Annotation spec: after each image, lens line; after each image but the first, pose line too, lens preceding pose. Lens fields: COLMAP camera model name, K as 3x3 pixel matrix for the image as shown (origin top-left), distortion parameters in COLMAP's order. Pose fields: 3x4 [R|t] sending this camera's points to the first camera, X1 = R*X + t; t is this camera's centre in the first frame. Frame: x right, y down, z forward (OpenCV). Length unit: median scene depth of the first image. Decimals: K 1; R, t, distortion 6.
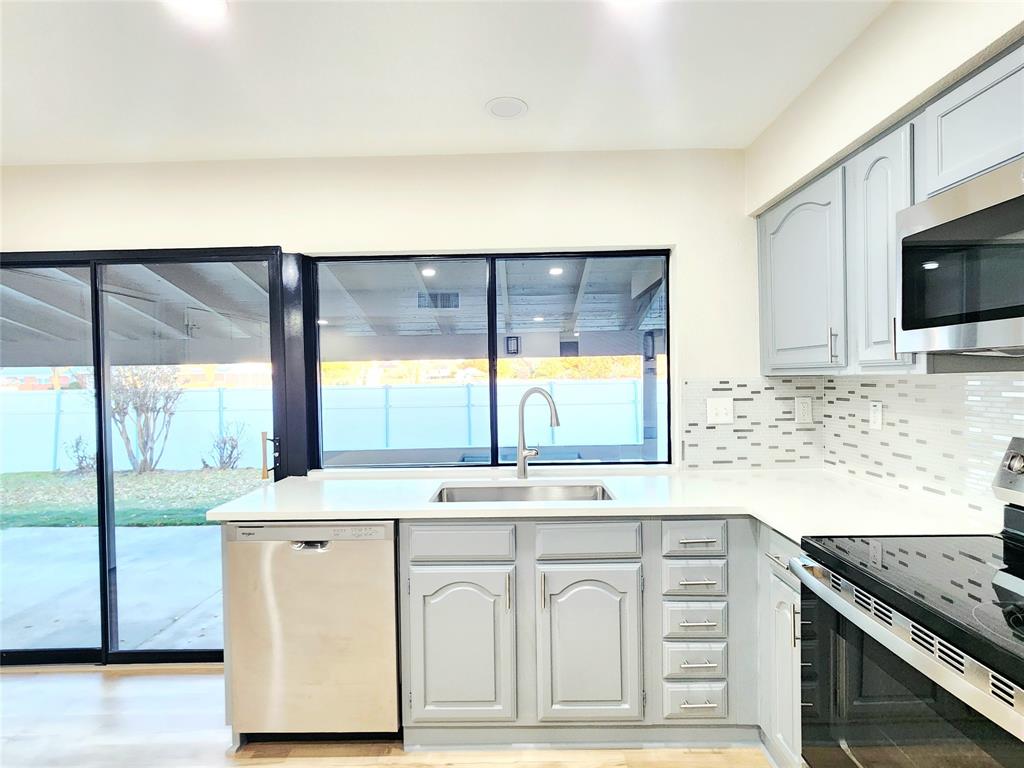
lens RADIAL K [[505.5, 0, 513.3], [0, 505.5, 384.8], [0, 0, 1]] dist [-0.001634, 0.002105]
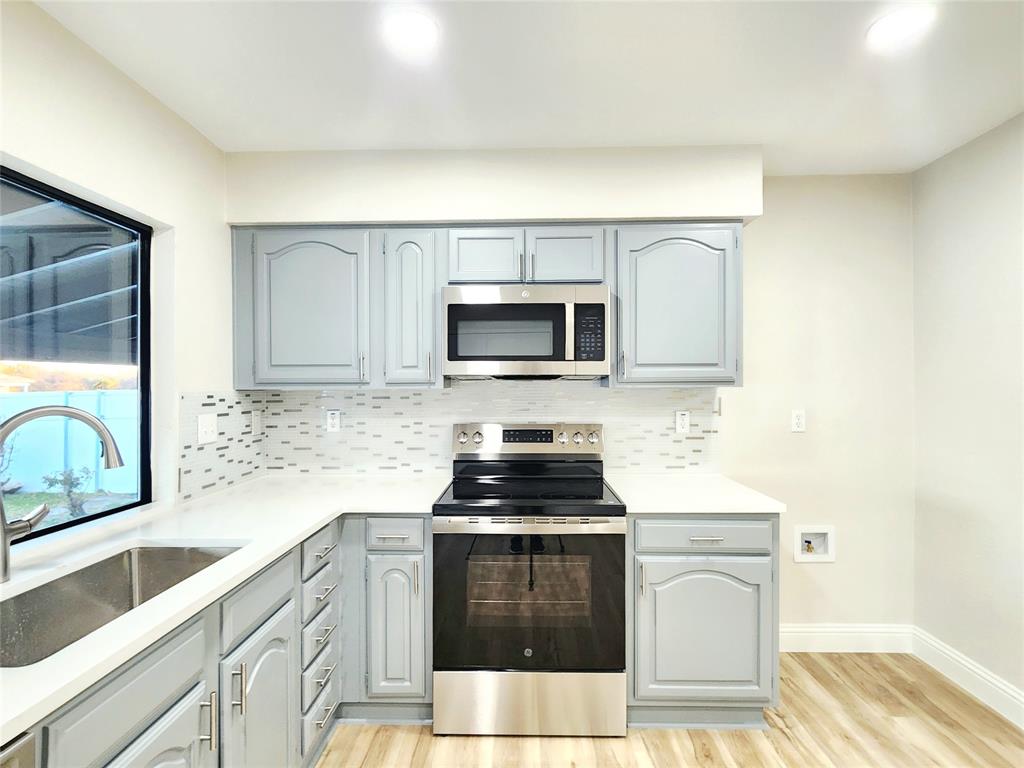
lens RADIAL K [[505.5, 0, 513.7], [0, 505.5, 386.3], [0, 0, 1]] dist [-0.001634, 0.002105]
pose [[0.014053, 0.017688, 0.999745, -0.487141], [0.018662, 0.999665, -0.017949, 0.002788], [-0.999727, 0.018910, 0.013718, 0.451735]]
